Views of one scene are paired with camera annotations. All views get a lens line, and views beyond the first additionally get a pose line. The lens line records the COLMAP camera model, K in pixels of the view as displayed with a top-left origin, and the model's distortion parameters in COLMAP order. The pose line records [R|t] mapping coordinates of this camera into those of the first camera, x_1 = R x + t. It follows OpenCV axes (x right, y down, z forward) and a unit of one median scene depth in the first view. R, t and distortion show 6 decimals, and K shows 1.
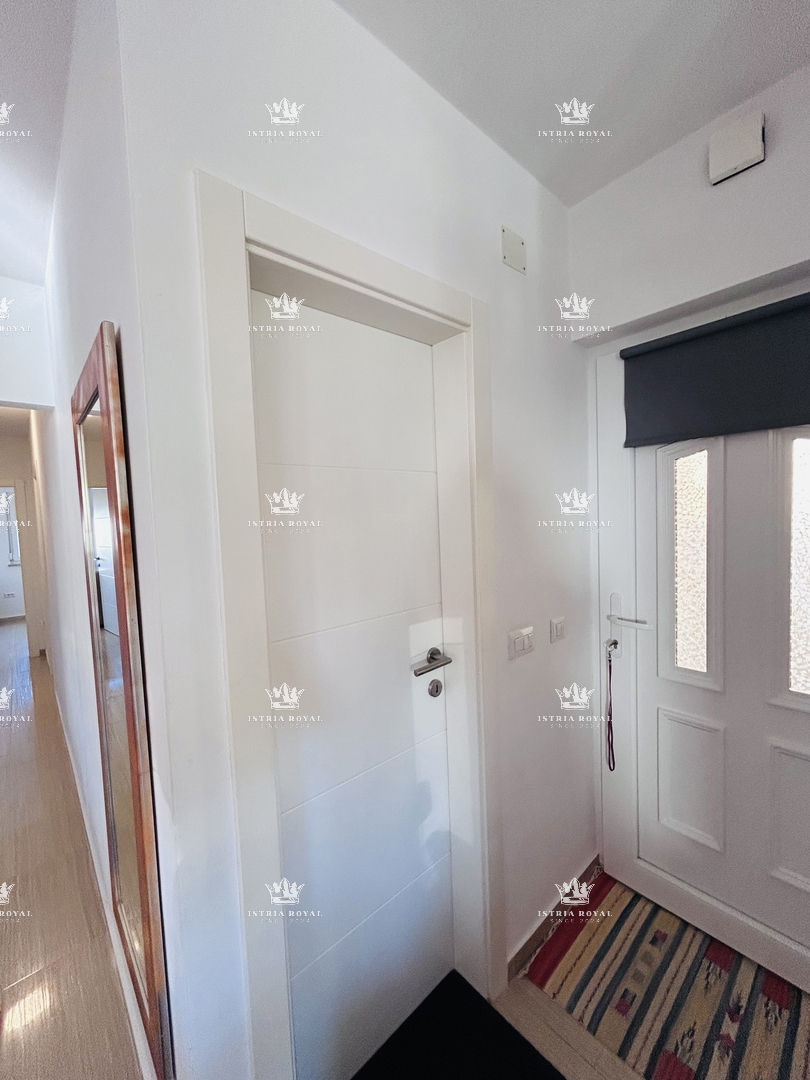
lens RADIAL K [[434.3, 0, 400.5], [0, 434.3, 539.1], [0, 0, 1]] dist [-0.001156, 0.000733]
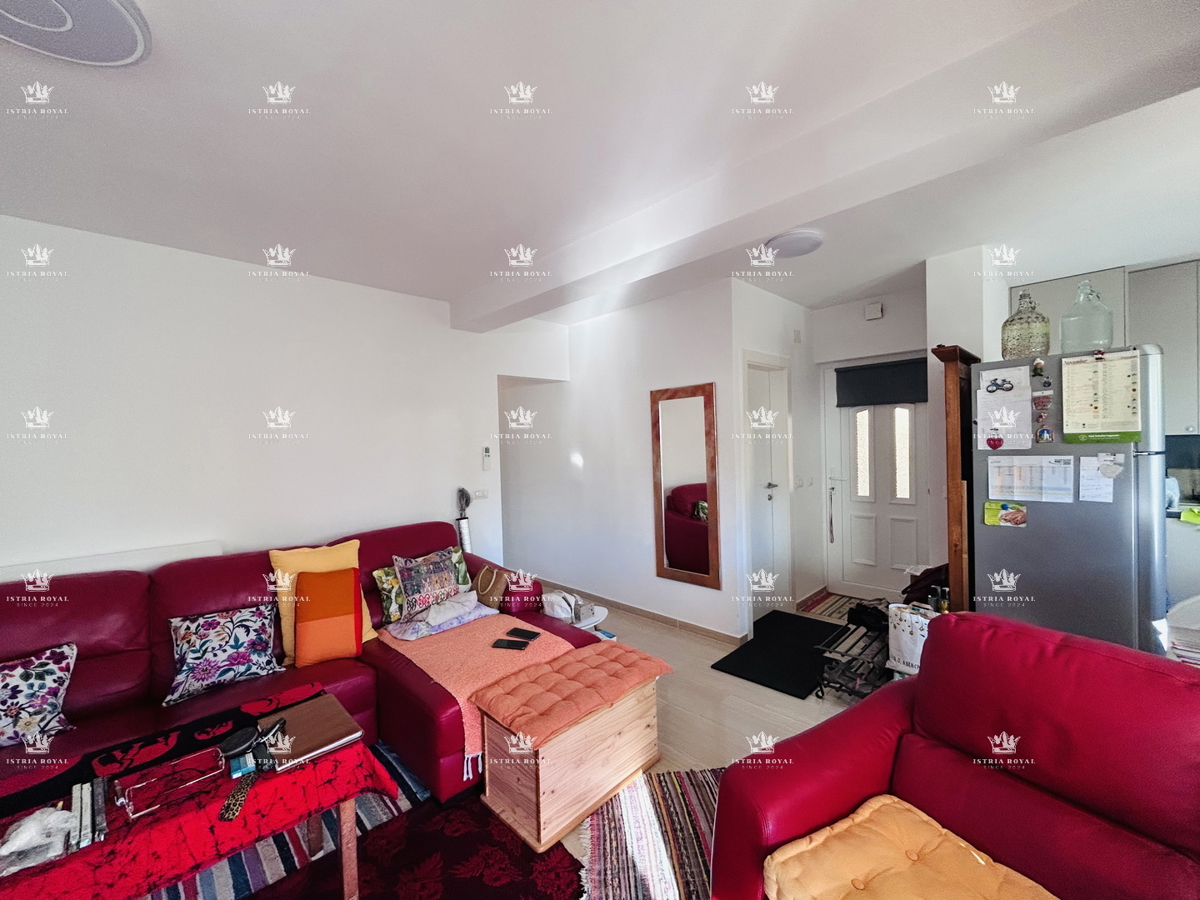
lens RADIAL K [[482.6, 0, 596.4], [0, 482.6, 454.6], [0, 0, 1]] dist [-0.001156, 0.000733]
pose [[0.998743, 0.011605, 0.048755, -1.103895], [-0.009758, 0.999232, -0.037952, 0.197435], [-0.049158, 0.037429, 0.998089, -1.872364]]
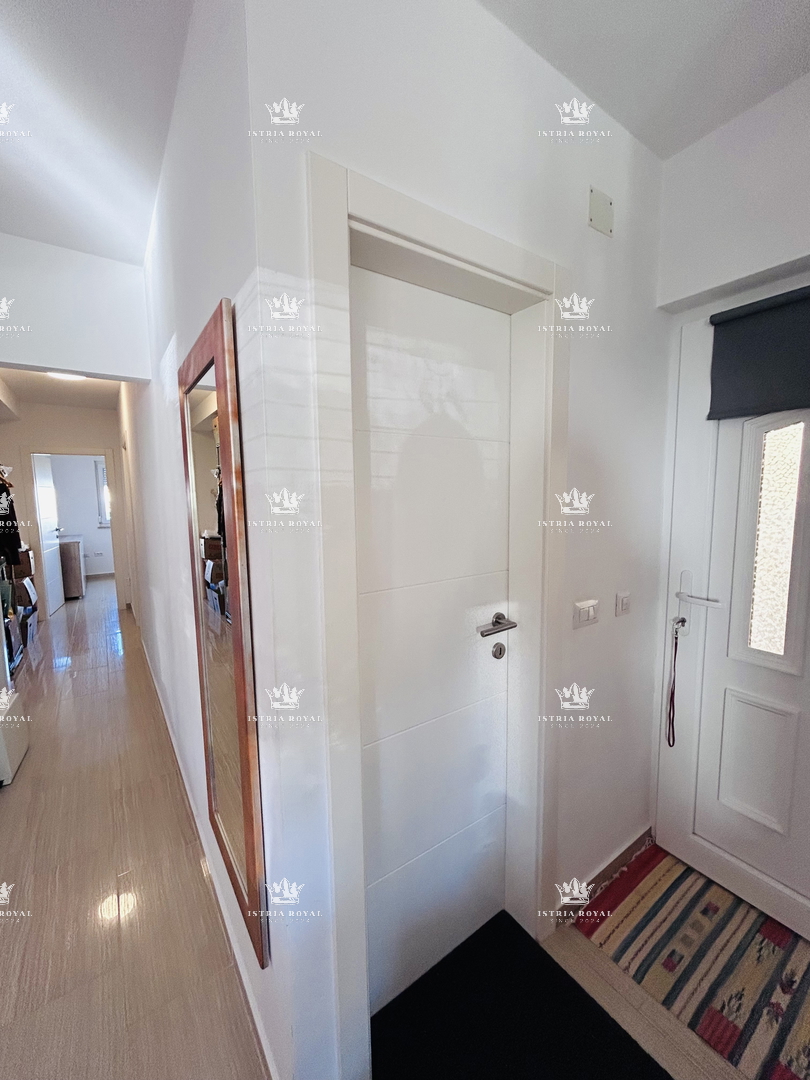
lens RADIAL K [[434.3, 0, 399.8], [0, 434.3, 539.8], [0, 0, 1]] dist [-0.001156, 0.000733]
pose [[0.992671, 0.037501, -0.114886, -0.044520], [-0.031170, 0.997921, 0.056417, 0.023505], [0.116763, -0.052422, 0.991775, -0.049454]]
